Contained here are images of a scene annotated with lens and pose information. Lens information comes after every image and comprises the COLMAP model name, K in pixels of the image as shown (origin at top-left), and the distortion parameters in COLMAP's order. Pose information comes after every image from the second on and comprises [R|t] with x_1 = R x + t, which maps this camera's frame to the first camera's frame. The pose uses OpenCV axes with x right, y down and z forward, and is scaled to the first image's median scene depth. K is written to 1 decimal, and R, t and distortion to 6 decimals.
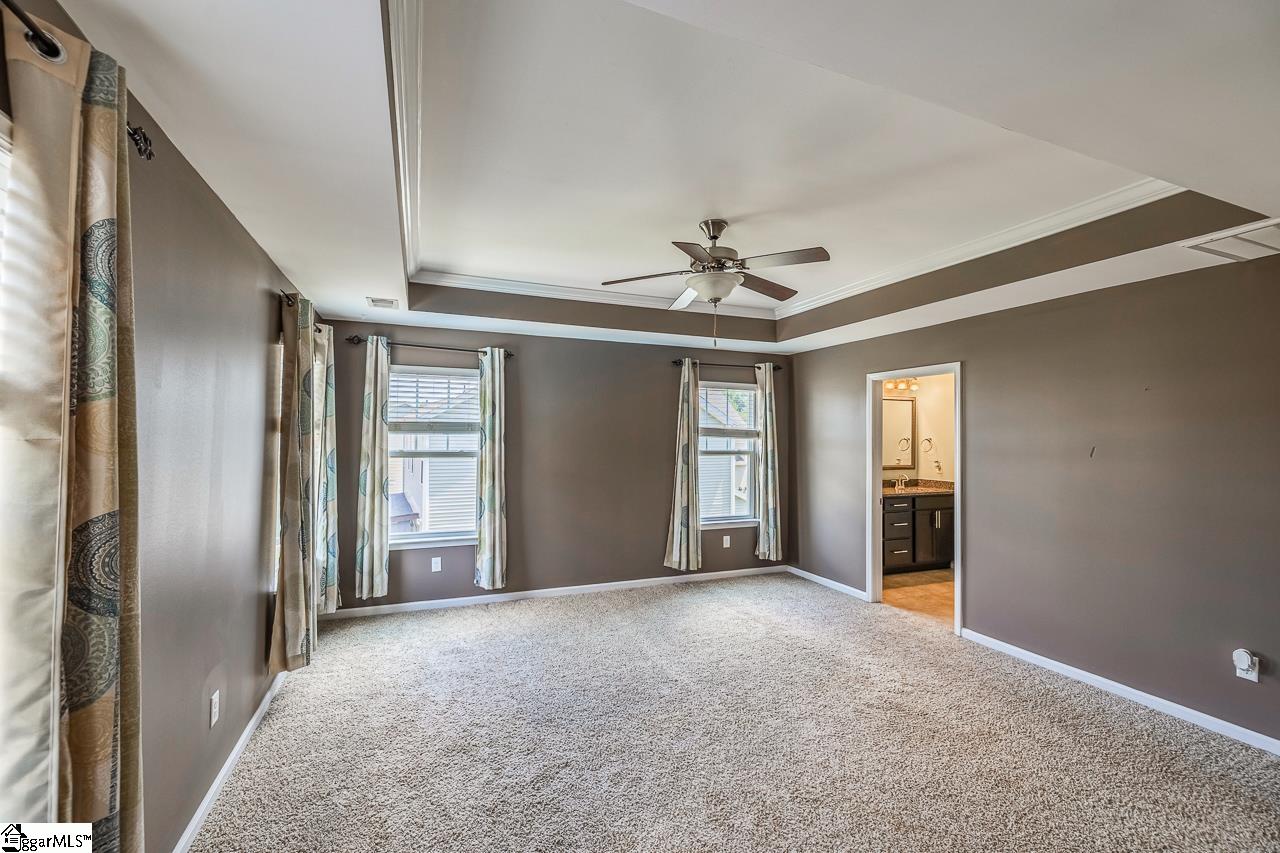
lens RADIAL K [[543.3, 0, 633.6], [0, 543.3, 427.5], [0, 0, 1]] dist [0.001493, -0.001741]
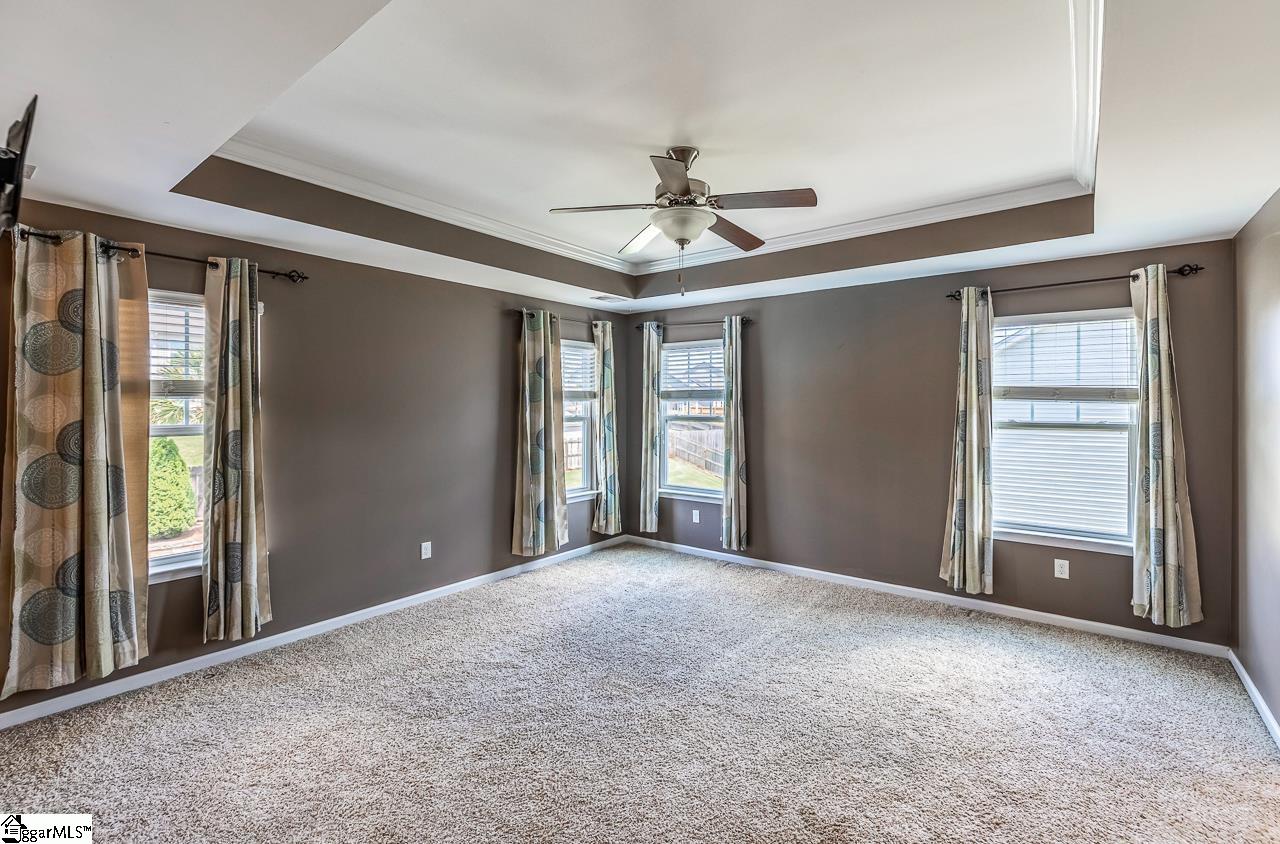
lens RADIAL K [[543.3, 0, 616.9], [0, 543.3, 407.0], [0, 0, 1]] dist [0.001493, -0.001741]
pose [[0.505088, -0.000757, -0.863067, 0.523373], [0.017991, 0.999792, 0.009652, 0.011010], [0.862880, -0.020402, 0.504997, 0.290293]]
